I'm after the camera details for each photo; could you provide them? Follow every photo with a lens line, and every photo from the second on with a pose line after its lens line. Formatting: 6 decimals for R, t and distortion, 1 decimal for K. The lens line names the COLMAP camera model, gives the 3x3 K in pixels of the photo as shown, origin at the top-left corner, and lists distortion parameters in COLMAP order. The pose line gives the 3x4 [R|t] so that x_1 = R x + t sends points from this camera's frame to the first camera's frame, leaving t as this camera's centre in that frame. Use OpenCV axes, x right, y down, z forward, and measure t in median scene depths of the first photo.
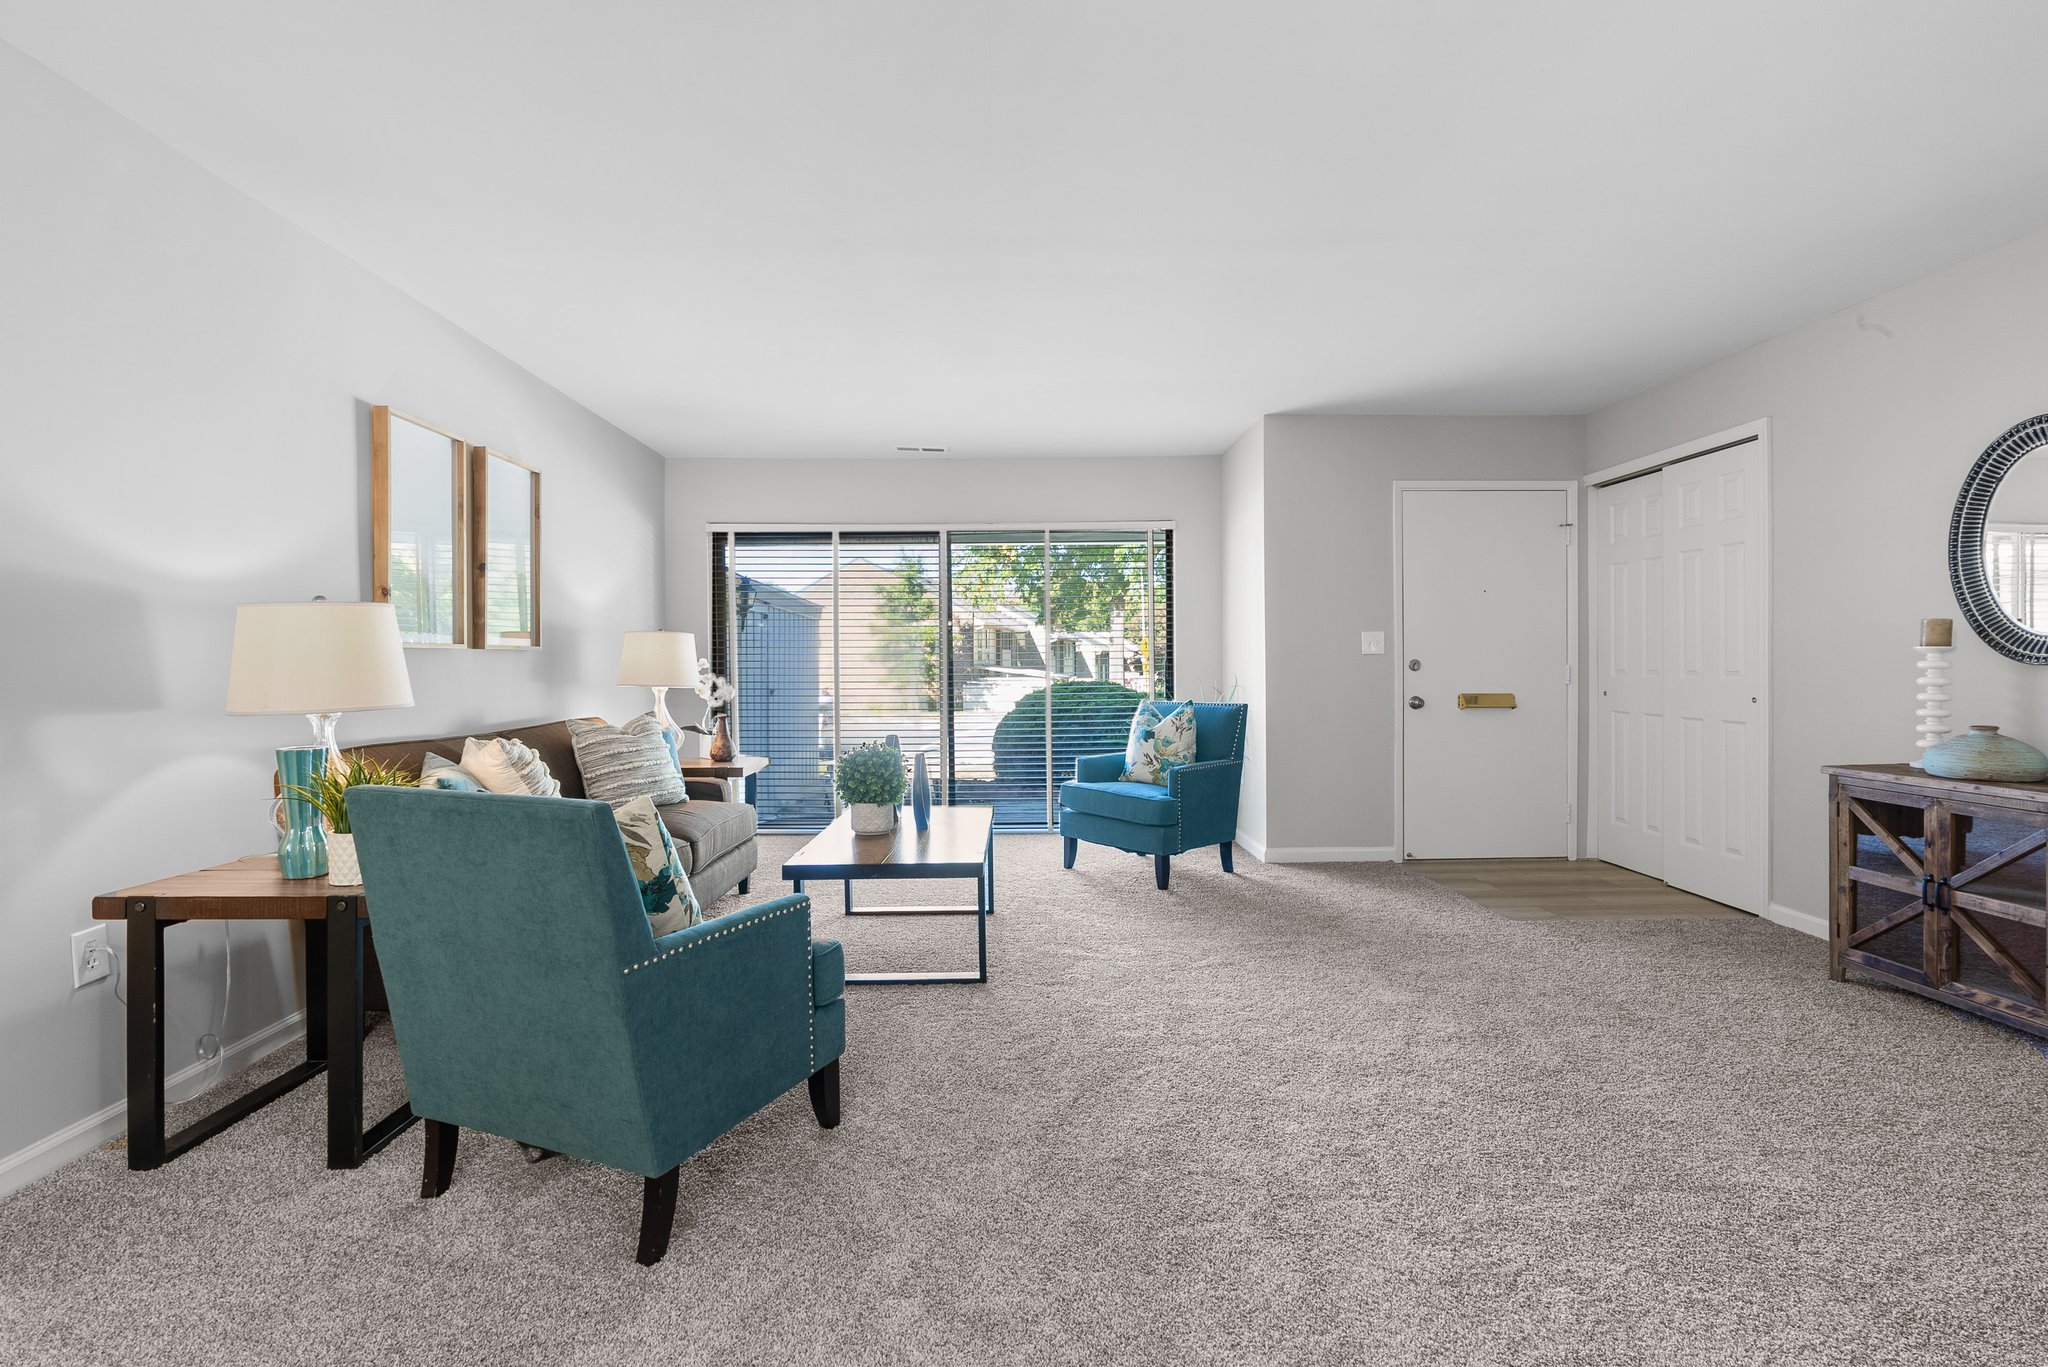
lens RADIAL K [[936.5, 0, 1016.5], [0, 936.5, 682.0], [0, 0, 1]] dist [-0.000285, 0.000892]
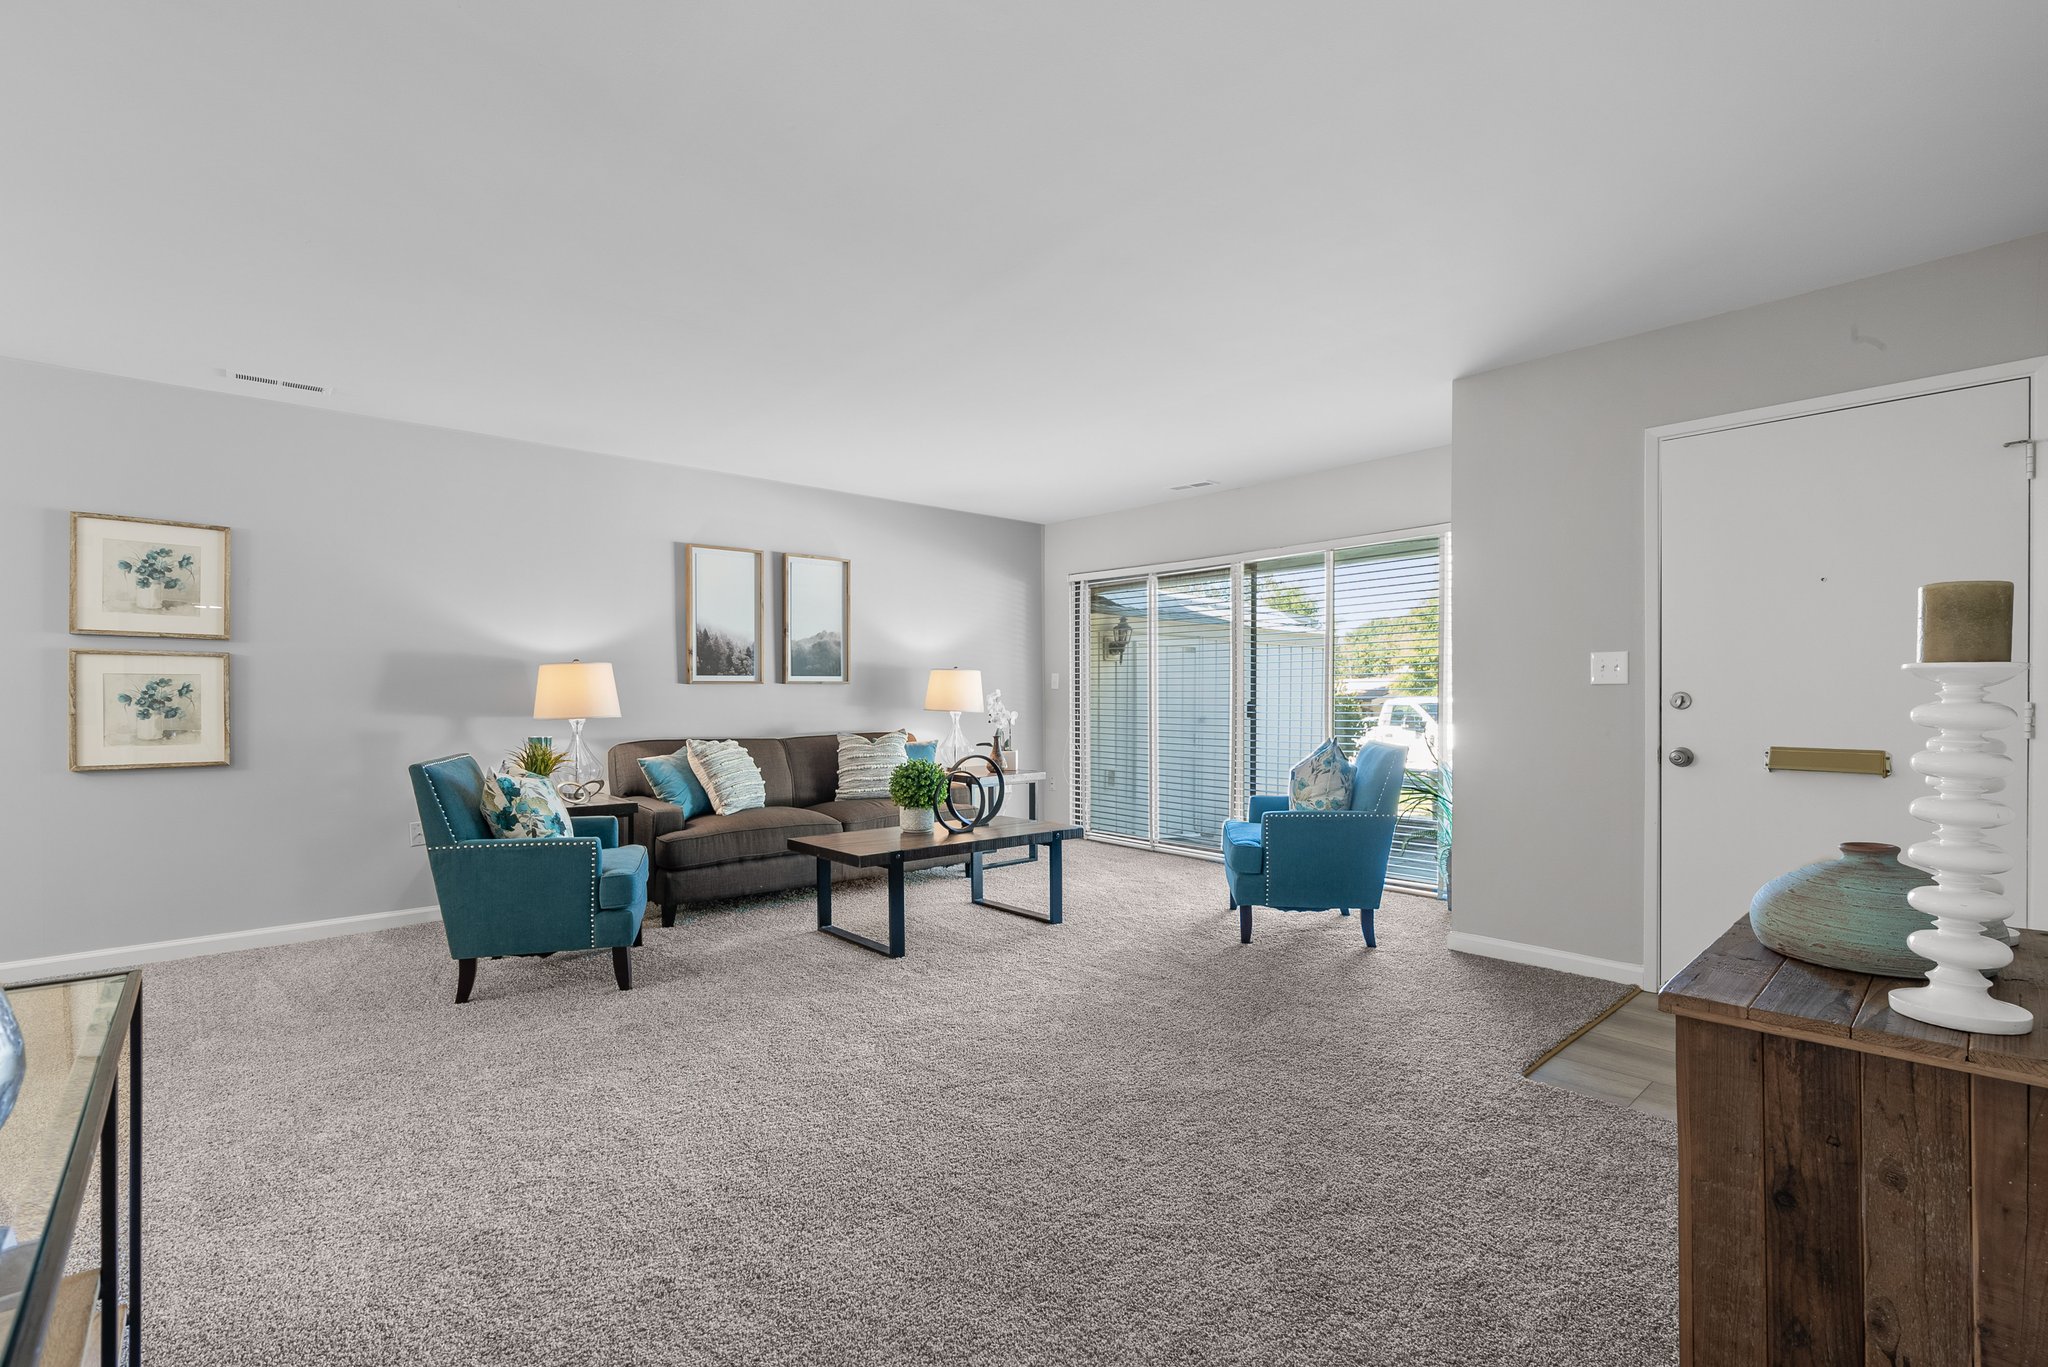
lens RADIAL K [[941.3, 0, 1015.1], [0, 941.3, 700.5], [0, 0, 1]] dist [-0.000141, 0.000517]
pose [[0.647408, 0.009481, -0.762085, 0.632364], [-0.016729, 0.999858, -0.001772, -0.008899], [0.761960, 0.013896, 0.647475, 0.210069]]
